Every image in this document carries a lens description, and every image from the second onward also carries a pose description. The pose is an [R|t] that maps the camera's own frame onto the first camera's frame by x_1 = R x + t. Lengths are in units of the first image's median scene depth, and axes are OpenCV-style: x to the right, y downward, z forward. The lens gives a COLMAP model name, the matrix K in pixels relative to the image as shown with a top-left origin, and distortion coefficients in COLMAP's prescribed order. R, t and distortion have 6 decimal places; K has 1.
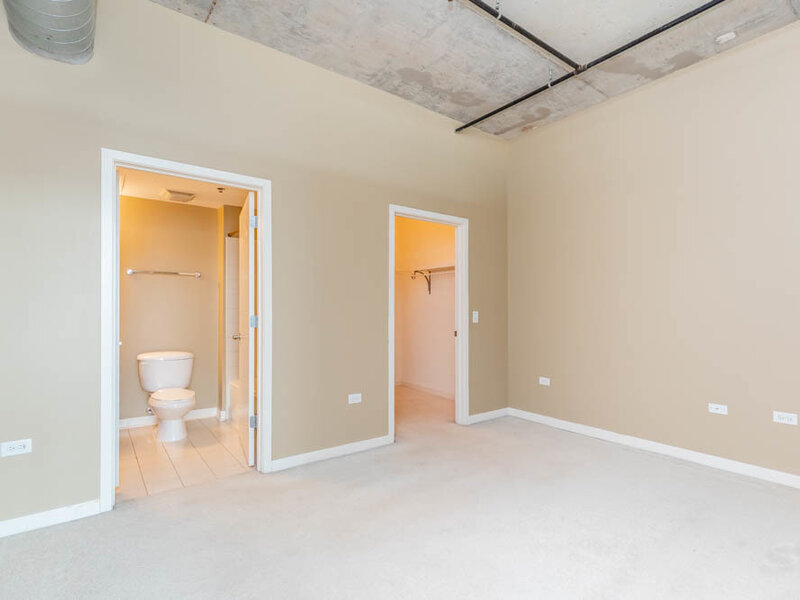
lens RADIAL K [[405.9, 0, 405.3], [0, 405.9, 298.7], [0, 0, 1]] dist [0.002428, 0.000406]
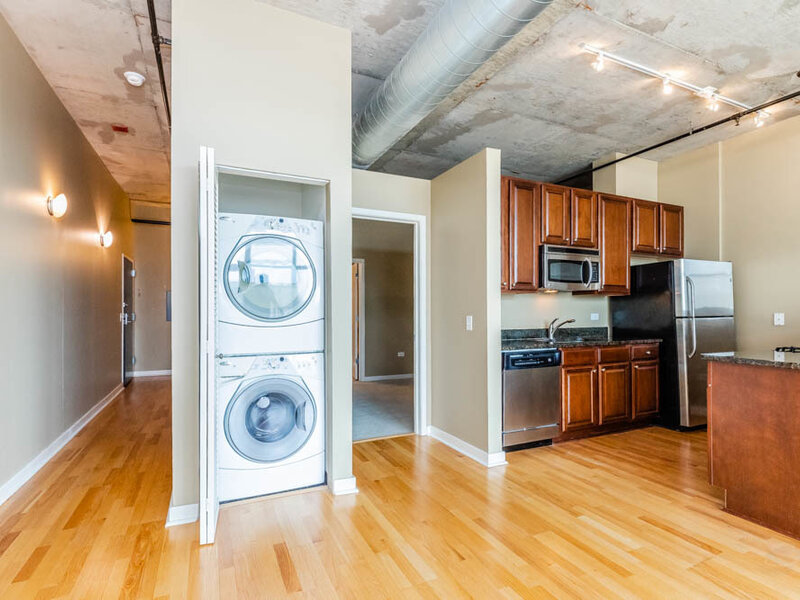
lens RADIAL K [[418.1, 0, 414.3], [0, 418.1, 307.1], [0, 0, 1]] dist [0.000433, 0.000272]
pose [[0.983462, 0.000640, -0.181112, 0.309458], [-0.000384, 0.999999, 0.001445, -0.010952], [0.181112, -0.001351, 0.983462, -1.047823]]
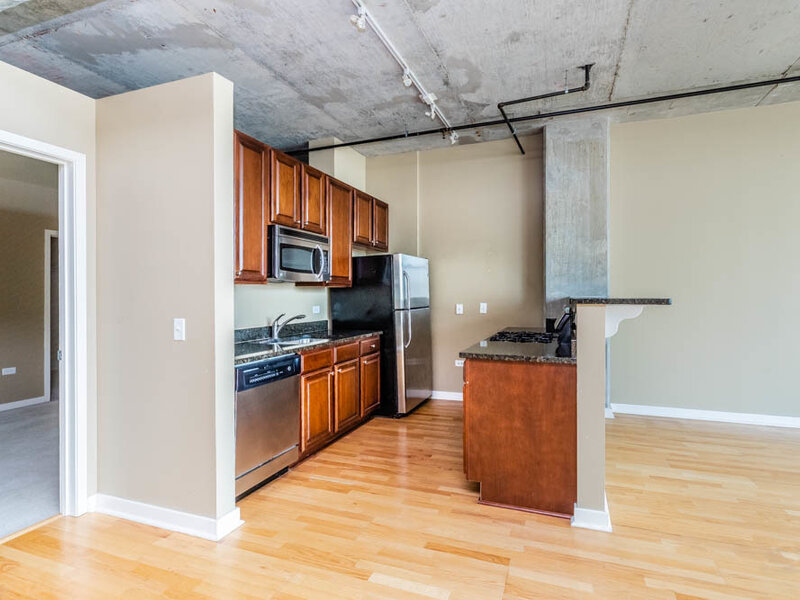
lens RADIAL K [[411.8, 0, 414.9], [0, 411.8, 294.3], [0, 0, 1]] dist [0.004532, 0.000678]
pose [[0.833686, 0.000937, 0.552239, 0.220100], [-0.005571, 0.999962, 0.006713, -0.030672], [-0.552211, -0.008673, 0.833659, -0.826015]]
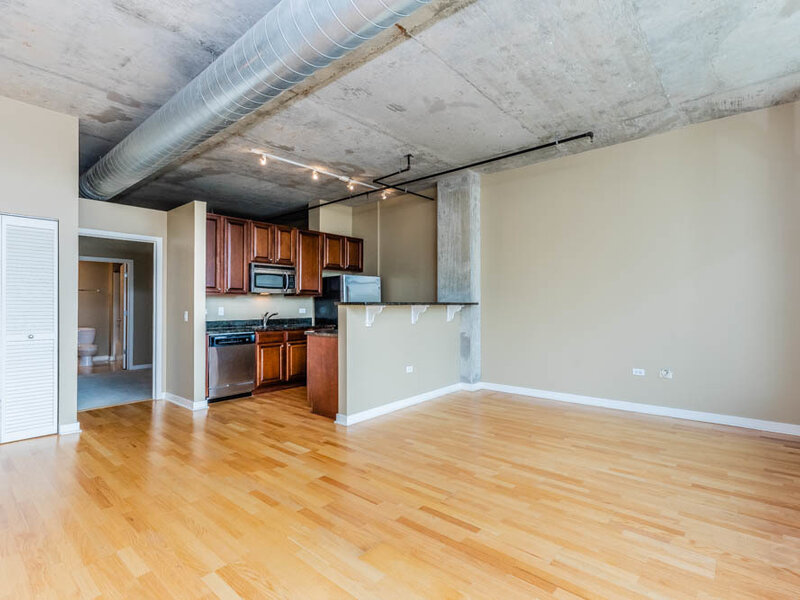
lens RADIAL K [[405.9, 0, 405.3], [0, 405.9, 298.7], [0, 0, 1]] dist [0.002428, 0.000406]
pose [[0.977638, 0.003661, 0.210261, 0.660097], [-0.003130, 0.999991, -0.002858, -0.029078], [-0.210270, 0.002136, 0.977641, -1.528792]]
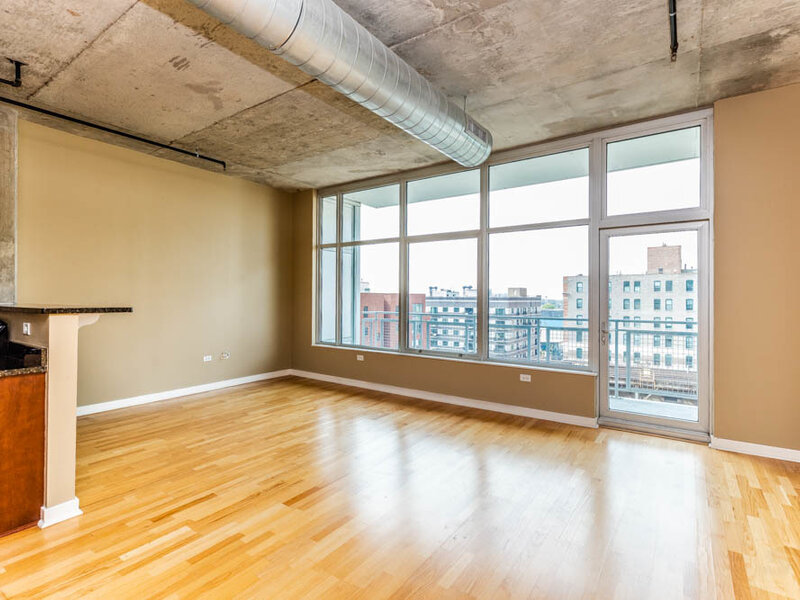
lens RADIAL K [[425.8, 0, 384.5], [0, 425.8, 299.8], [0, 0, 1]] dist [-0.001346, -0.000011]
pose [[-0.302617, -0.003281, 0.953107, -0.006095], [-0.013071, 0.999914, -0.000708, -0.040756], [-0.953023, -0.012672, -0.302634, -0.753182]]
